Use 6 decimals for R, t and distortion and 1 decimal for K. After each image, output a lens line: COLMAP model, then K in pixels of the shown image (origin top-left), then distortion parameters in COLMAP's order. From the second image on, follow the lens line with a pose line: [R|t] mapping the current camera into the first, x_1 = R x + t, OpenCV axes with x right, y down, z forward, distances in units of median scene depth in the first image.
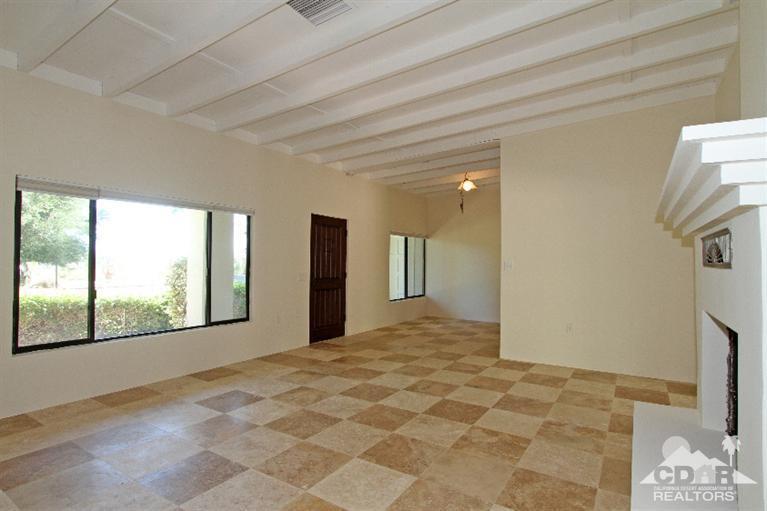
lens RADIAL K [[402.8, 0, 391.1], [0, 402.8, 256.0], [0, 0, 1]] dist [-0.018472, 0.000682]
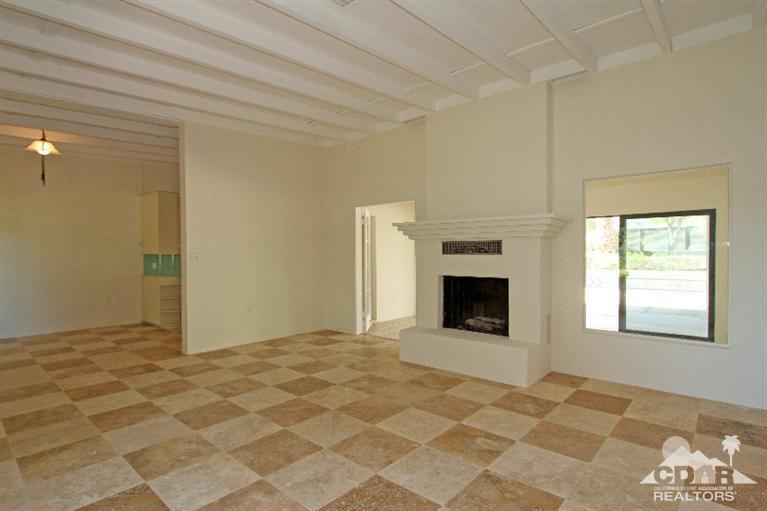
lens RADIAL K [[402.8, 0, 390.9], [0, 402.8, 260.7], [0, 0, 1]] dist [-0.018472, 0.000682]
pose [[0.138581, -0.023937, 0.990062, -0.777180], [-0.013414, 0.999571, 0.026045, 0.000188], [-0.990260, -0.016890, 0.138200, 0.513370]]
